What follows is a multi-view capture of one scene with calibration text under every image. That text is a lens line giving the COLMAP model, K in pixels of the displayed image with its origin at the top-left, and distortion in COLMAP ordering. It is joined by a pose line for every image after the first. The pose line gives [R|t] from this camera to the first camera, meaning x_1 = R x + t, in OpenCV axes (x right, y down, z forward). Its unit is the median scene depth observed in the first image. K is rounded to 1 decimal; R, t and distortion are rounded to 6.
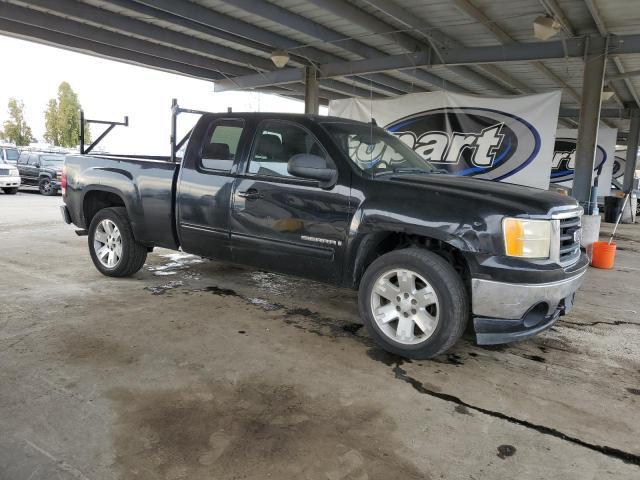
lens RADIAL K [[496.0, 0, 320.0], [0, 496.0, 240.0], [0, 0, 1]] dist [0.024019, -0.000664]
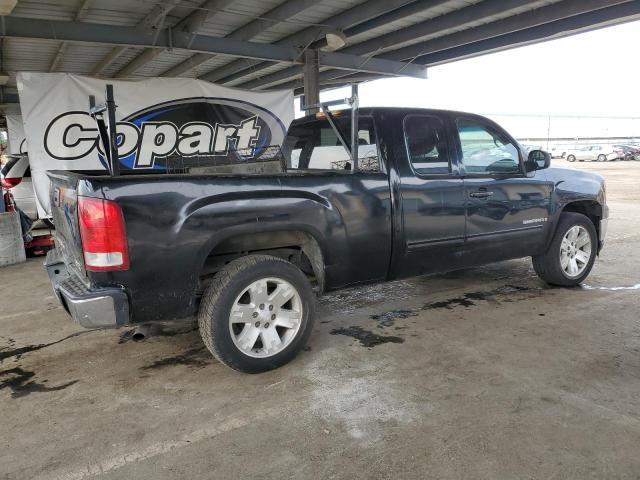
lens RADIAL K [[508.9, 0, 320.0], [0, 508.9, 240.0], [0, 0, 1]] dist [0.006487, -0.008206]
pose [[0.366605, -0.201351, 0.908327, -0.621384], [0.176391, 0.973636, 0.144636, -0.105734], [-0.913503, 0.107196, 0.392456, 0.461281]]
